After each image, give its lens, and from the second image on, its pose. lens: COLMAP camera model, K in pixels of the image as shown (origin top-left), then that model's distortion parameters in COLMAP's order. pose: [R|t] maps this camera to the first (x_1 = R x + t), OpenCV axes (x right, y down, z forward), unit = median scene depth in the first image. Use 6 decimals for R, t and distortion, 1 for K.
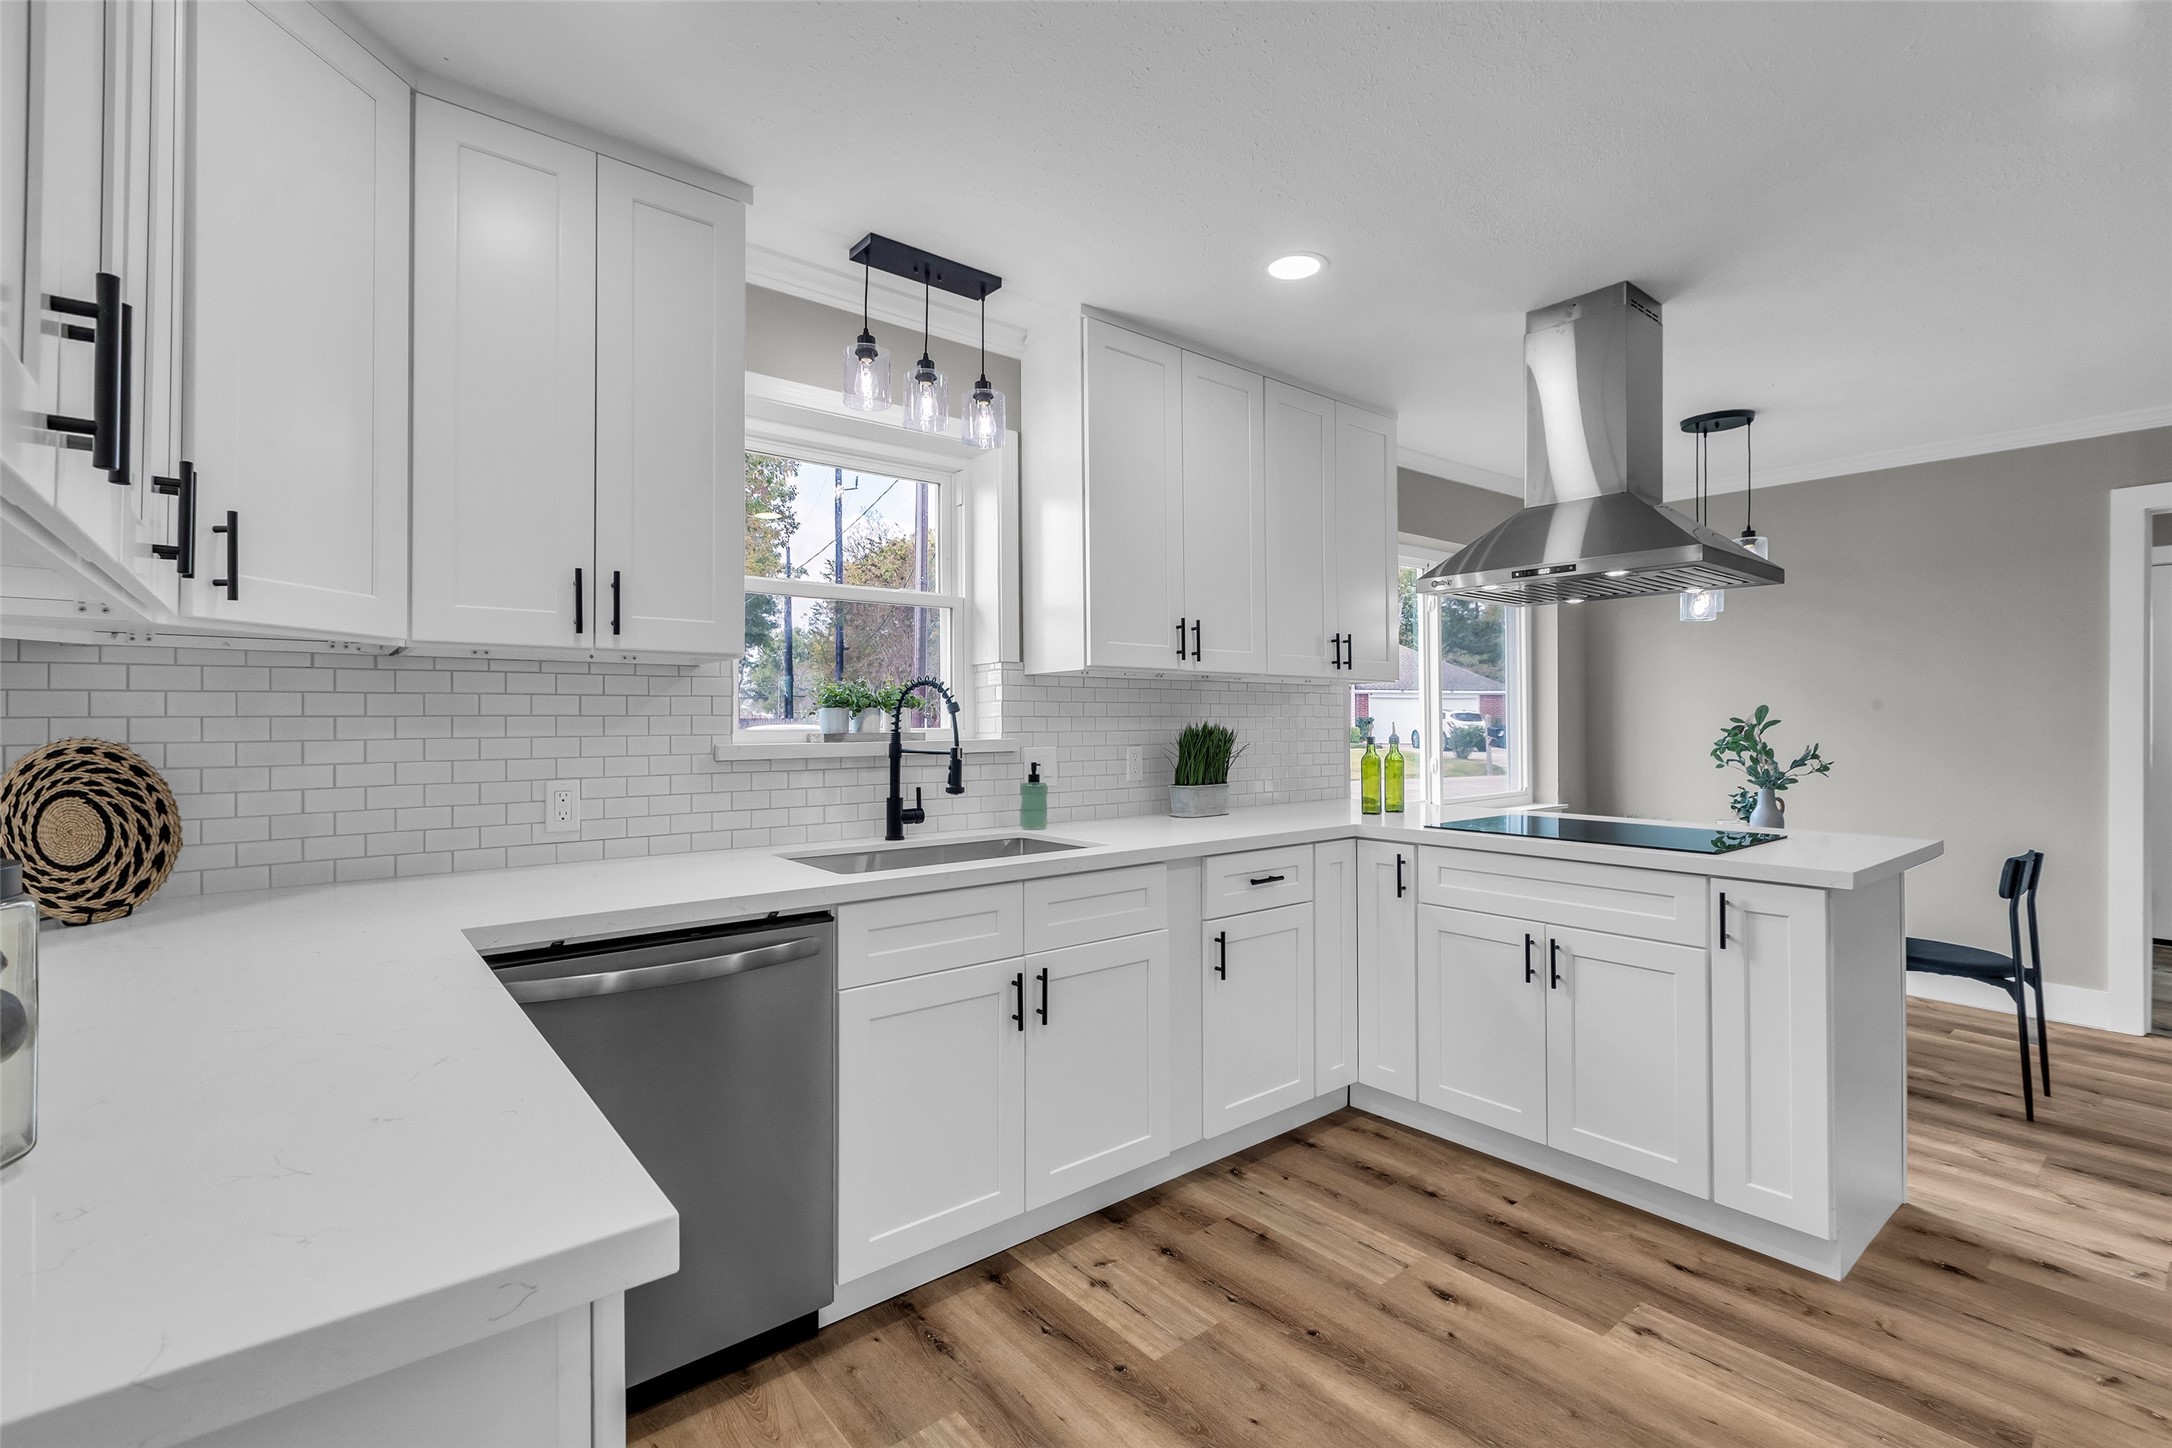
lens RADIAL K [[979.6, 0, 1093.9], [0, 979.6, 711.7], [0, 0, 1]] dist [0.002218, 0.000520]
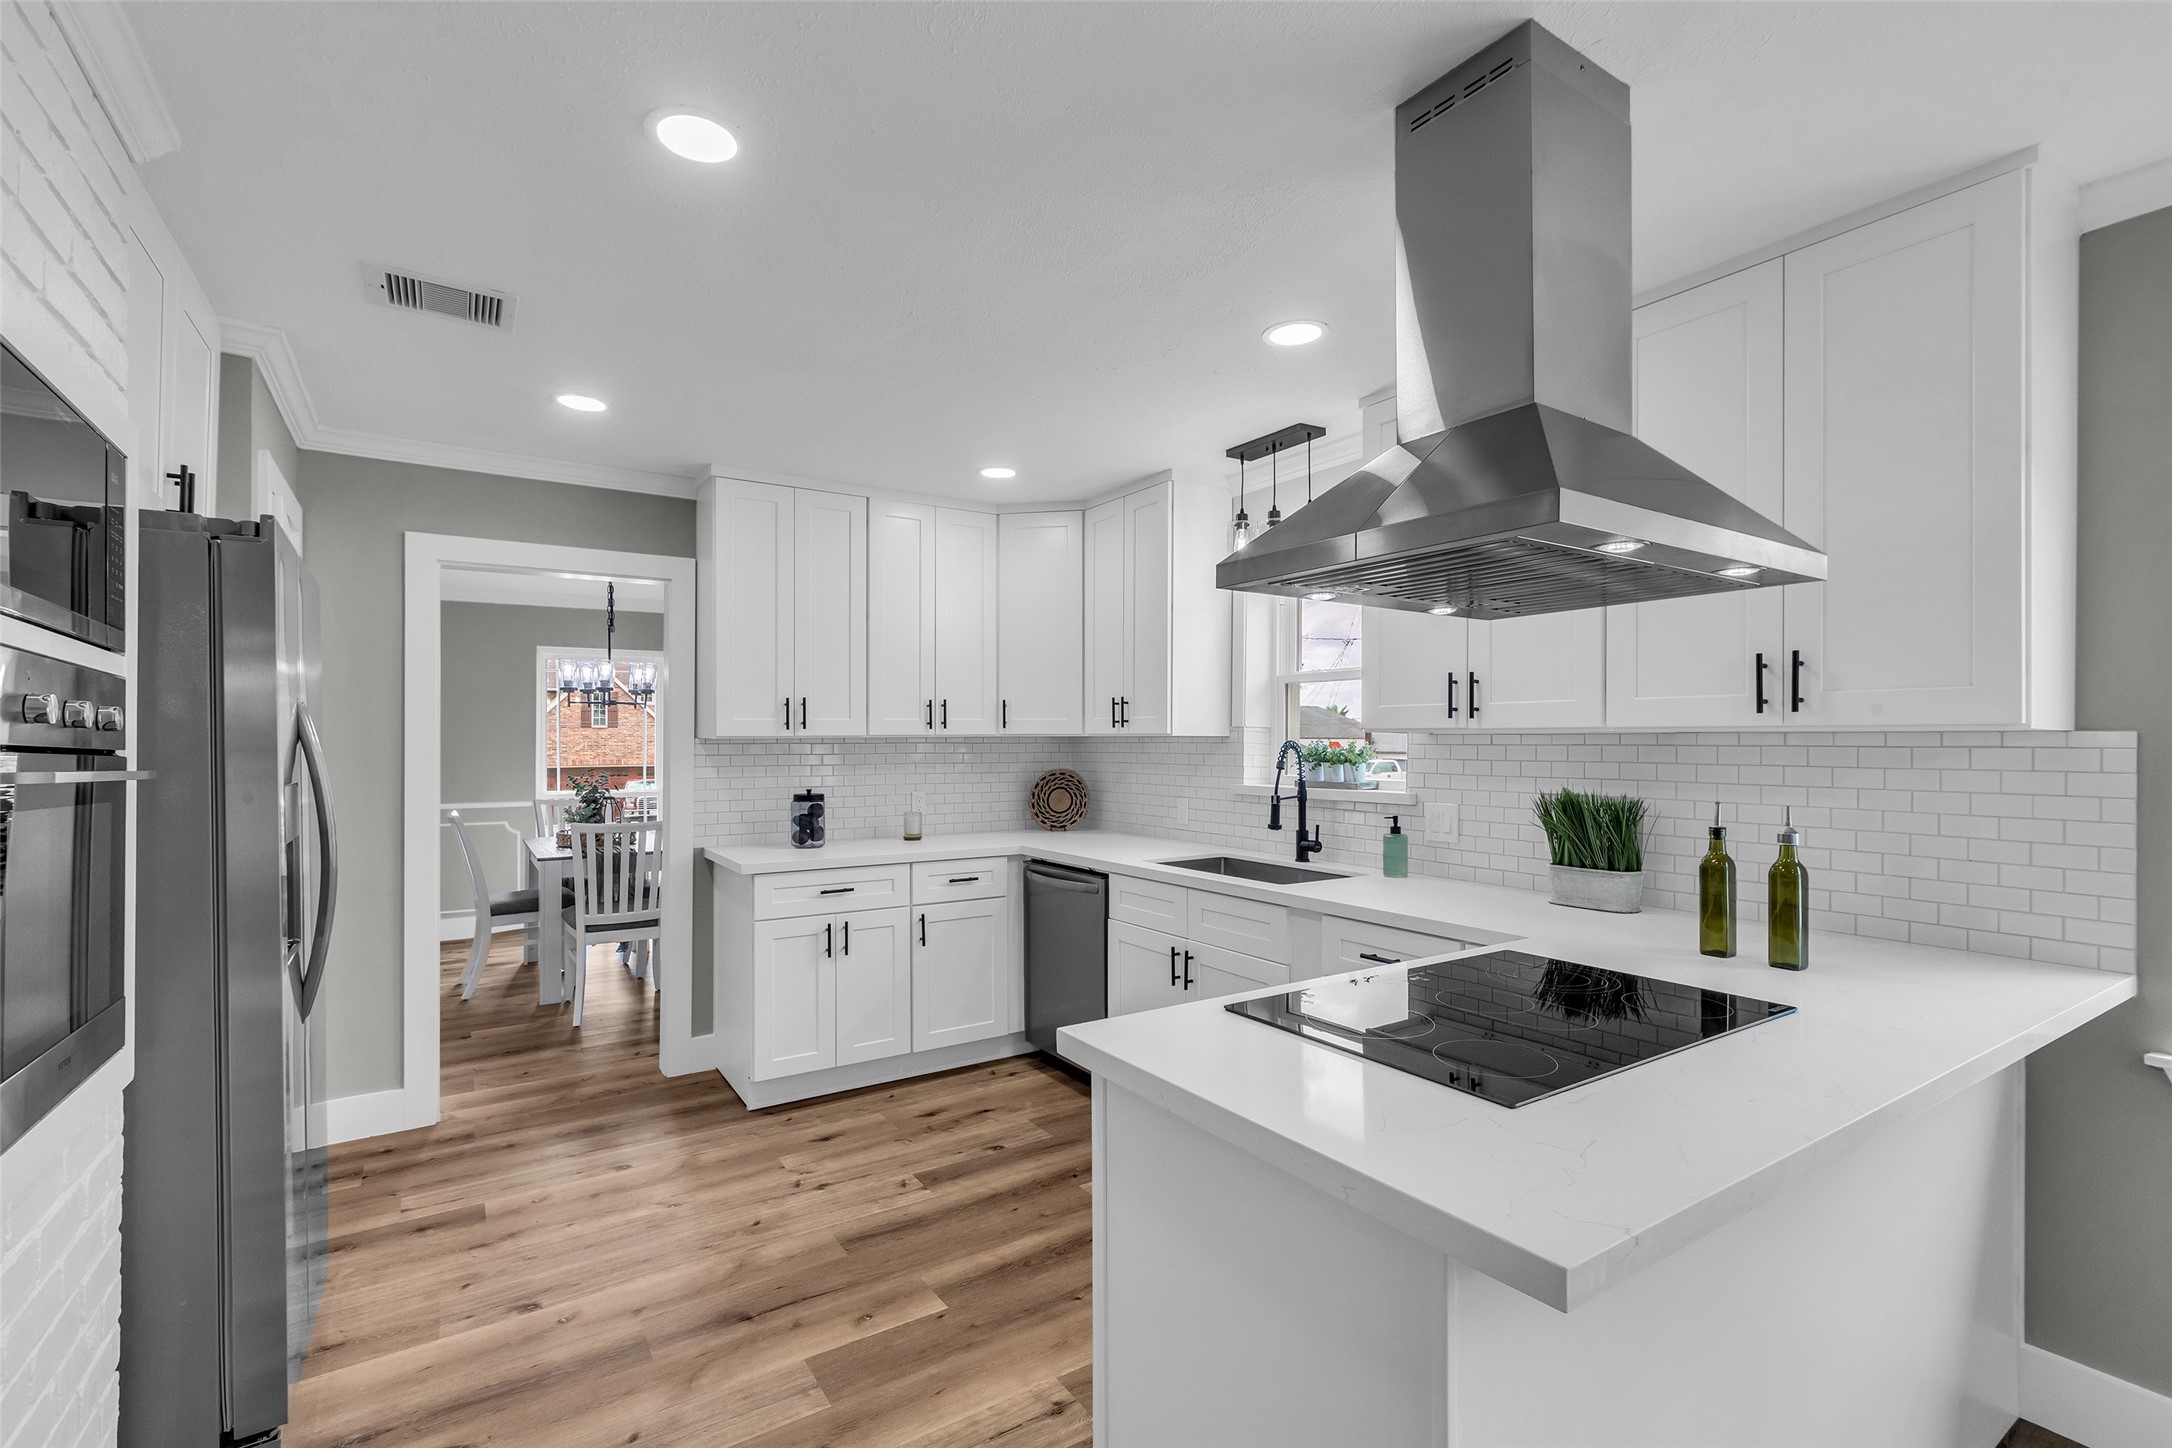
lens RADIAL K [[979.6, 0, 1095.9], [0, 979.6, 738.9], [0, 0, 1]] dist [0.002218, 0.000520]
pose [[-0.108765, -0.000843, -0.994067, 1.208217], [0.007242, 0.999972, -0.001641, -0.038665], [0.994041, -0.007377, -0.108756, 0.897382]]
